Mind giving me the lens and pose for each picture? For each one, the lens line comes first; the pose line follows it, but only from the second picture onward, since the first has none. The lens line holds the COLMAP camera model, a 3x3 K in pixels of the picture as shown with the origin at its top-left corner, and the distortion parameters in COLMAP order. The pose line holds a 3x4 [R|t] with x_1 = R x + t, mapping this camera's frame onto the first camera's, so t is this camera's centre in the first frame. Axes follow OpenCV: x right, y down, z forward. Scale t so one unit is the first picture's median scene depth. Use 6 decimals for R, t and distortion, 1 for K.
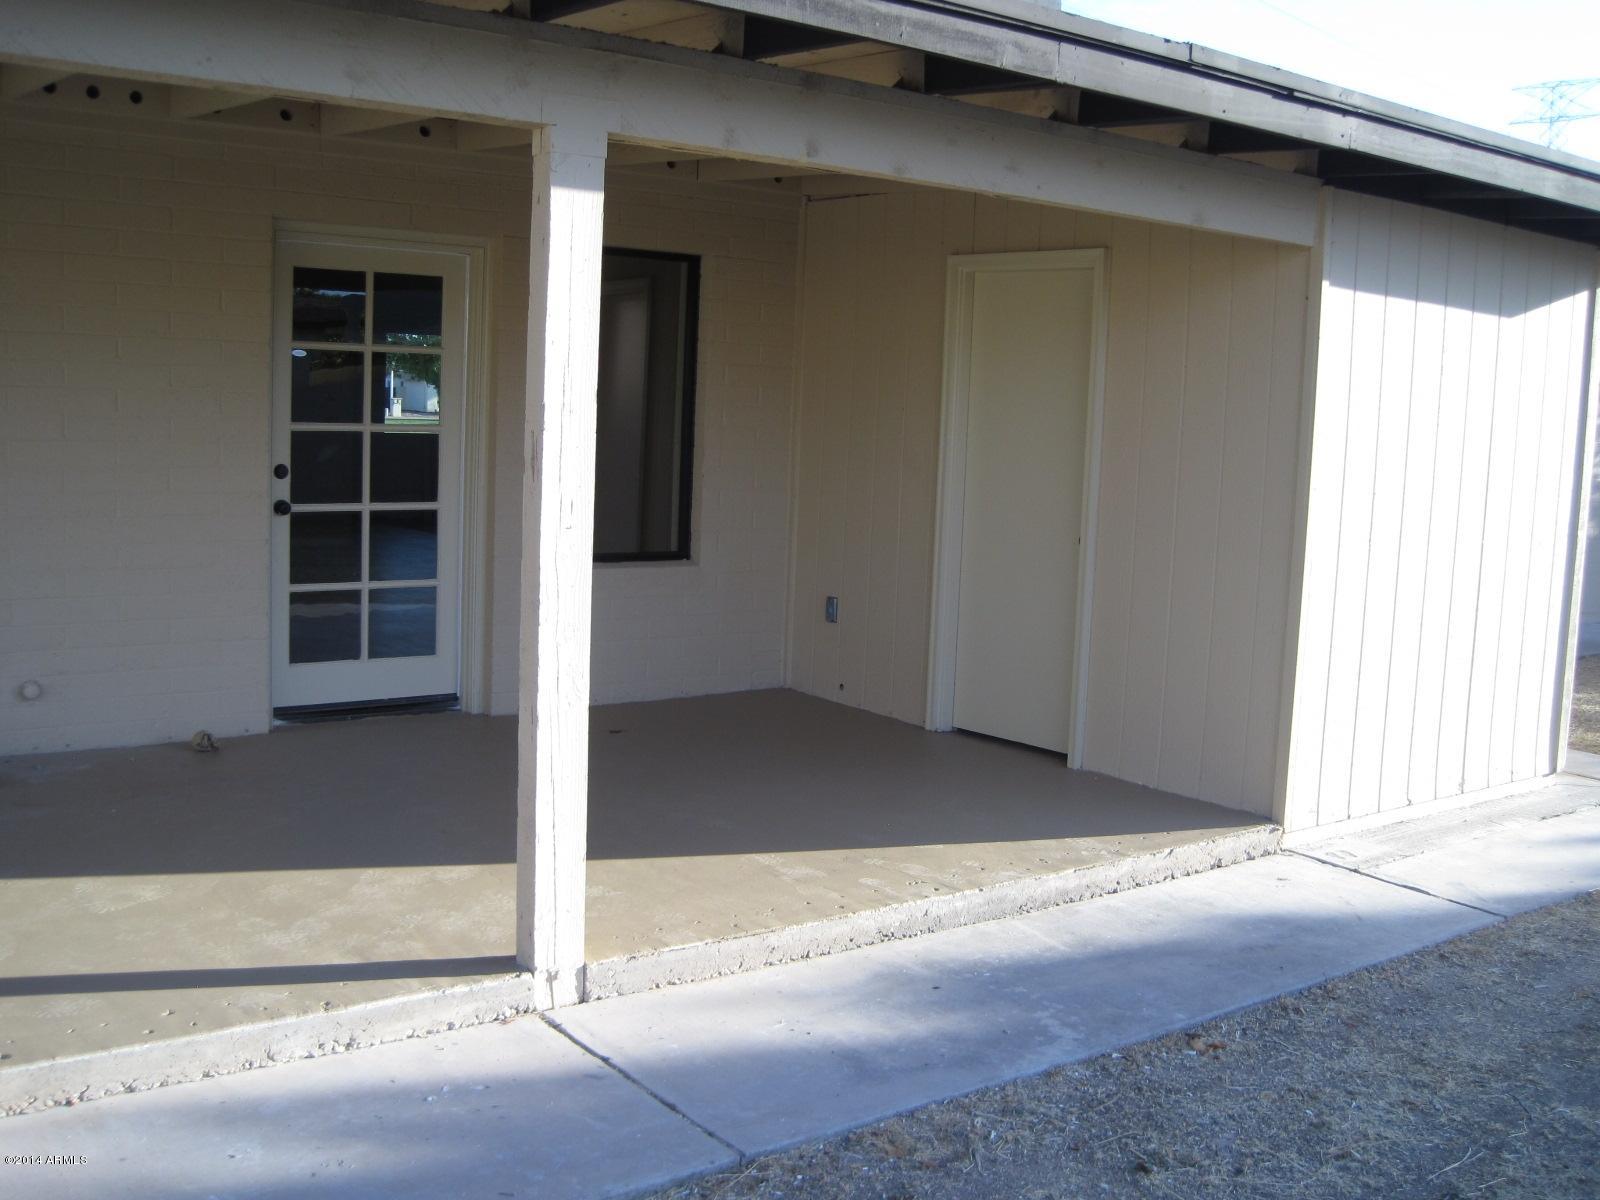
lens RADIAL K [[1648.3, 0, 807.5], [0, 1648.3, 602.9], [0, 0, 1]] dist [-0.180716, 0.147982]
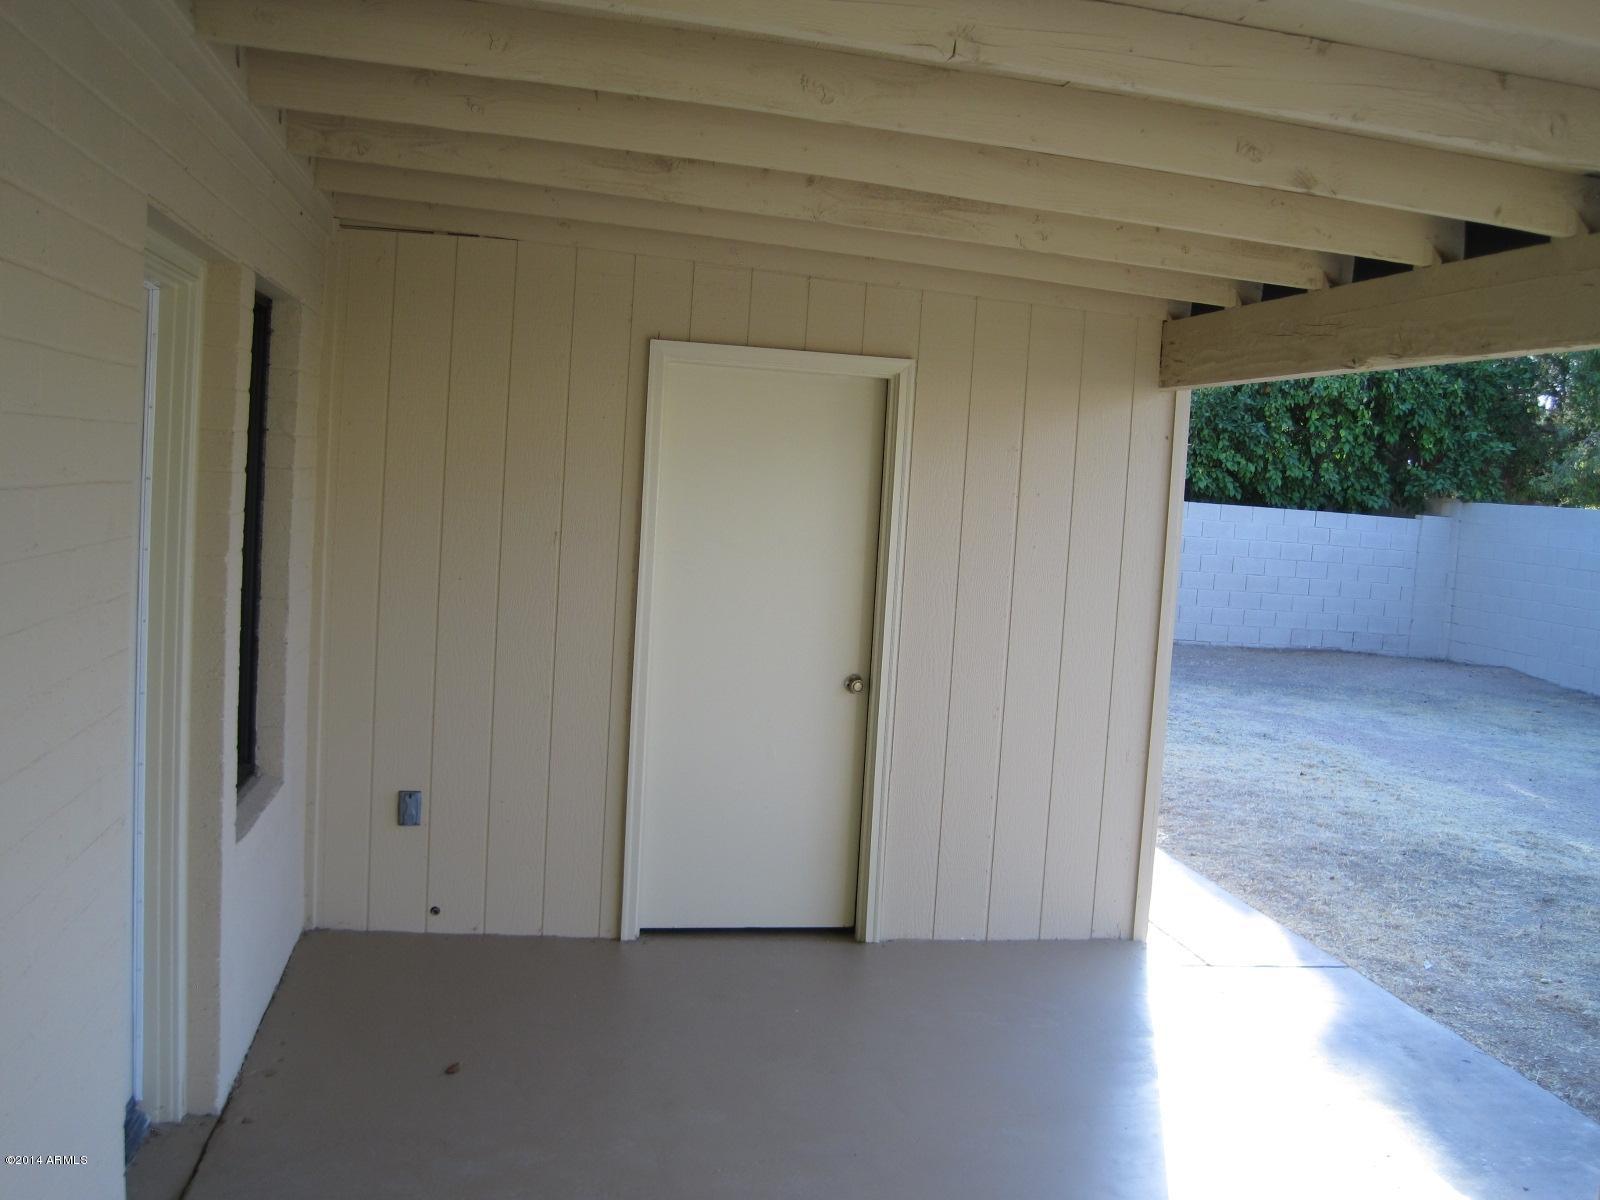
lens RADIAL K [[1648.3, 0, 807.5], [0, 1648.3, 602.9], [0, 0, 1]] dist [-0.180716, 0.147982]
pose [[0.465464, -0.082867, 0.881179, -0.843710], [0.067362, 0.996036, 0.058086, -0.184859], [-0.882500, 0.032321, 0.469201, 0.825773]]
